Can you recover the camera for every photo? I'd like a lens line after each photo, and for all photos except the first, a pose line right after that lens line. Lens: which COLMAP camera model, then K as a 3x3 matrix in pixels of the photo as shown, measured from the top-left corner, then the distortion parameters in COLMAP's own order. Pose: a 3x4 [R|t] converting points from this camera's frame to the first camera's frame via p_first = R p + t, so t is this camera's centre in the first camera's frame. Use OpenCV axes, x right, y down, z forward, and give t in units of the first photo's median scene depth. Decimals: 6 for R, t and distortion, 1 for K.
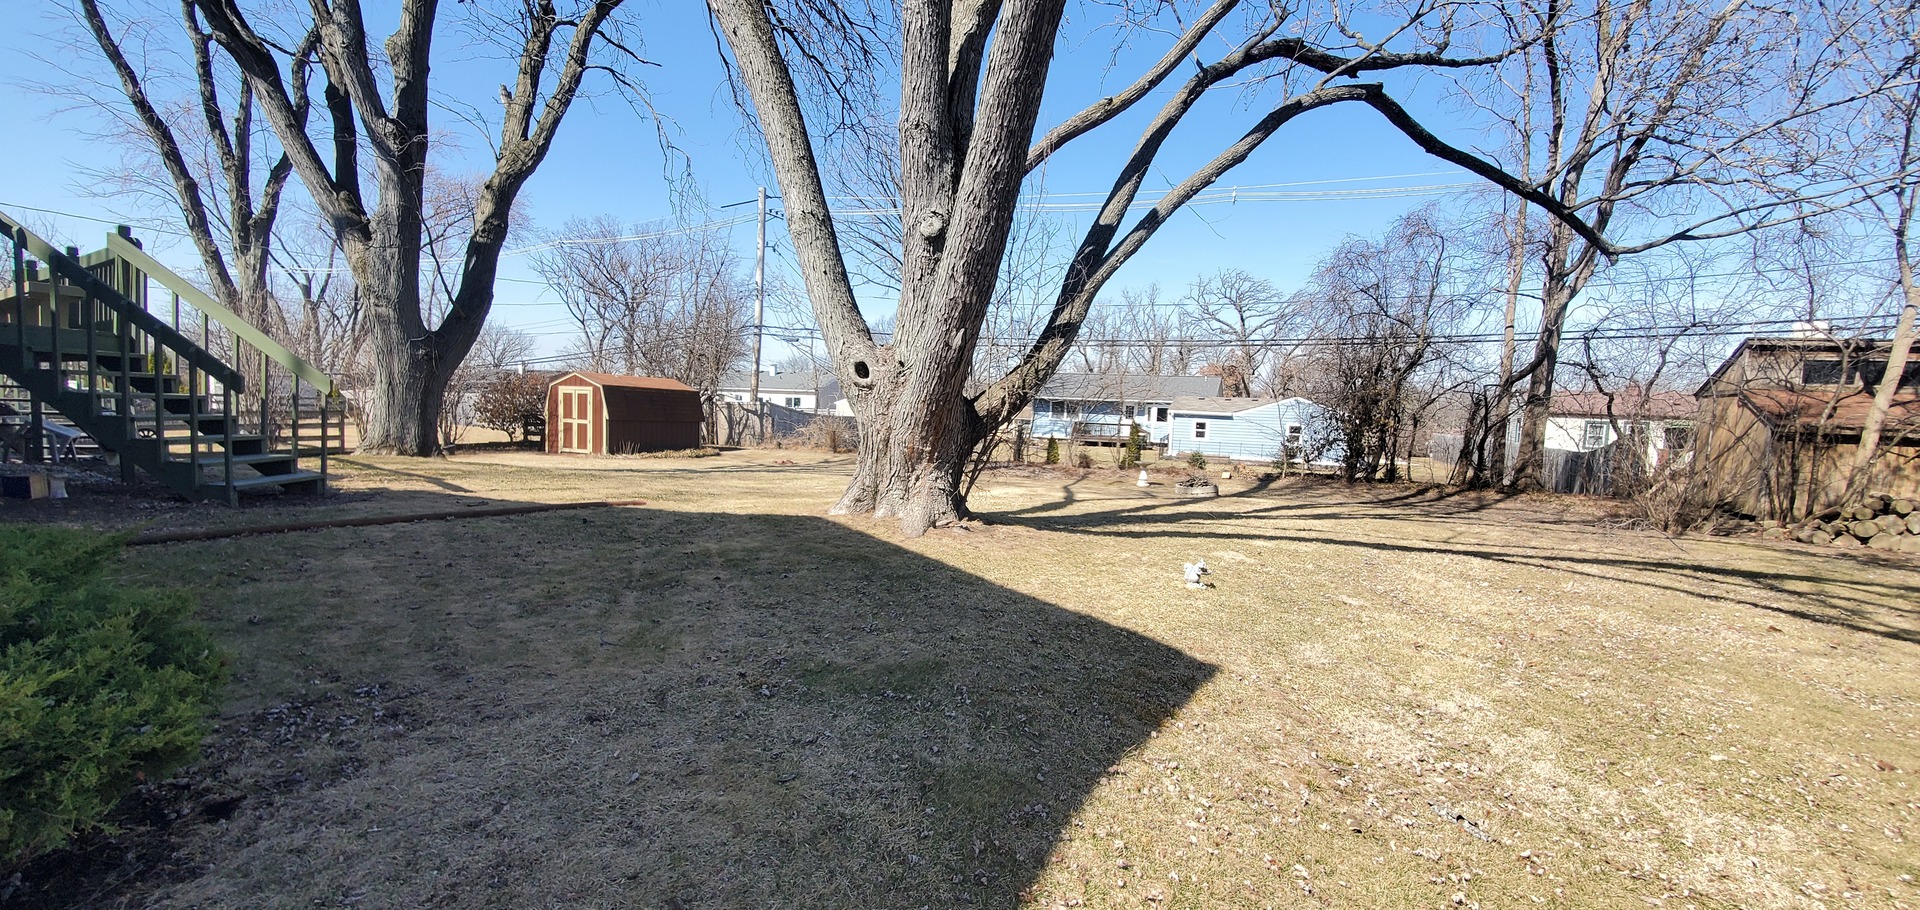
lens RADIAL K [[763.8, 0, 949.7], [0, 763.8, 468.2], [0, 0, 1]] dist [-0.001557, -0.003310]
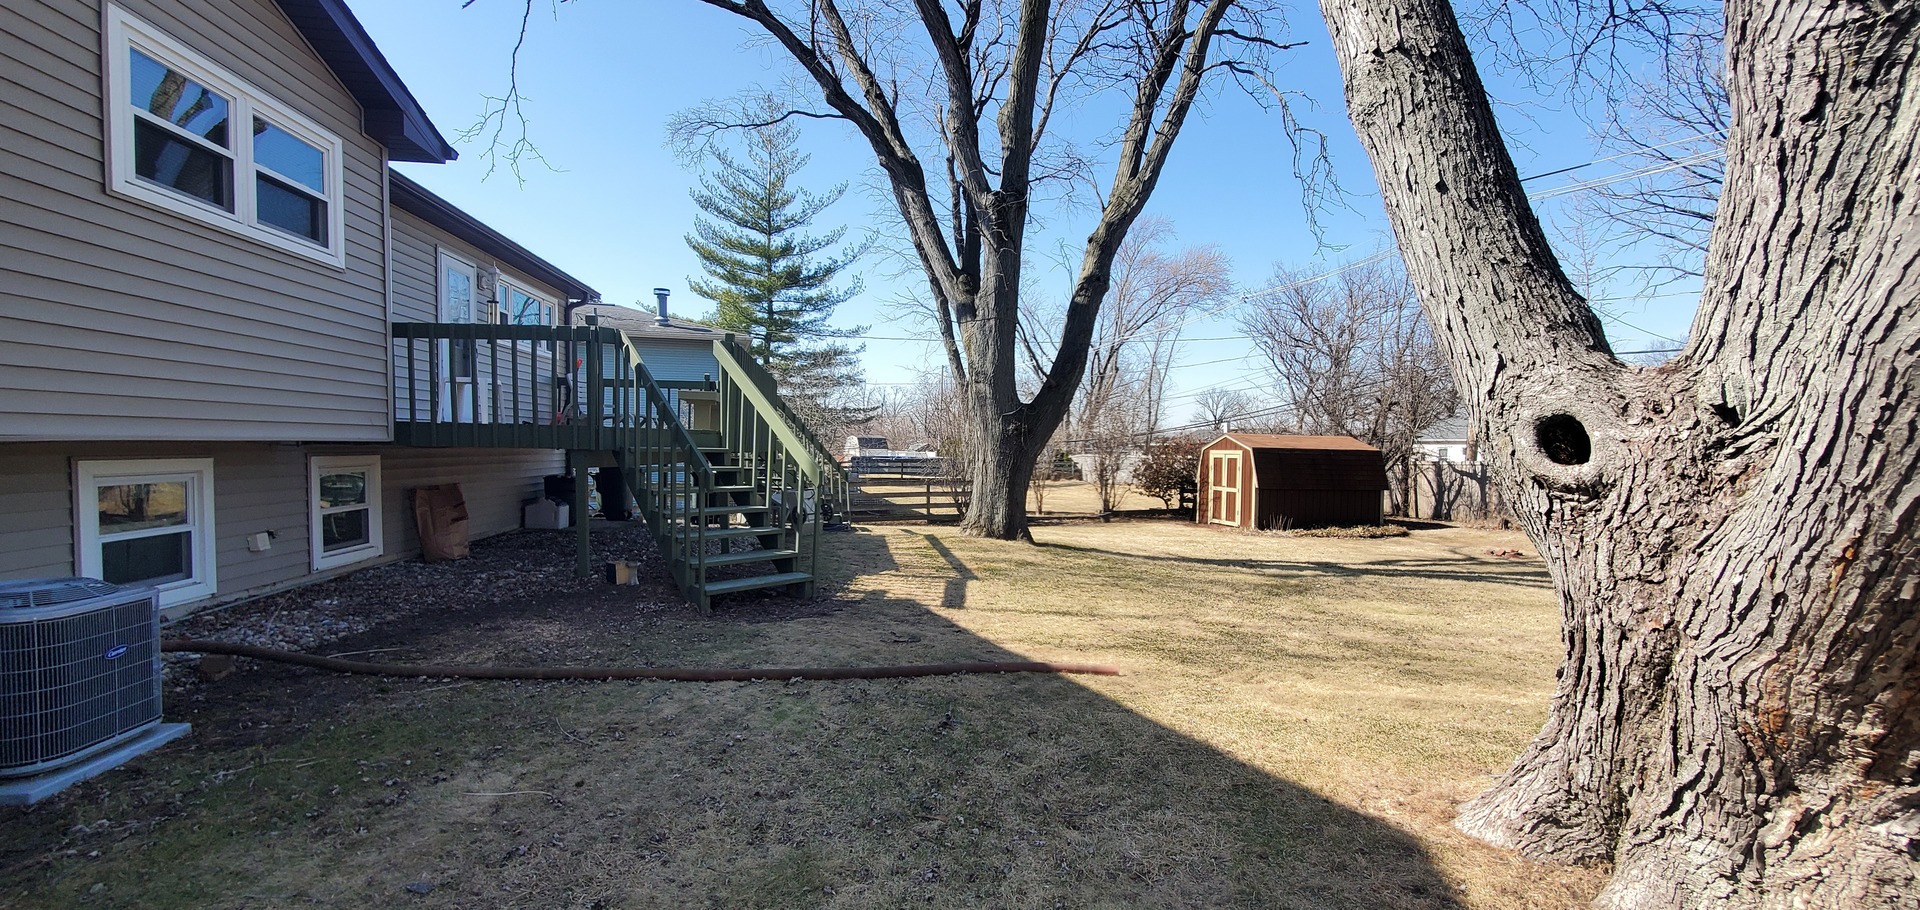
lens RADIAL K [[763.8, 0, 949.7], [0, 763.8, 468.2], [0, 0, 1]] dist [-0.001557, -0.003310]
pose [[0.636067, -0.008541, -0.771586, -0.014988], [-0.045403, 0.997792, -0.048474, -0.047836], [0.770297, 0.065865, 0.634275, 0.317155]]
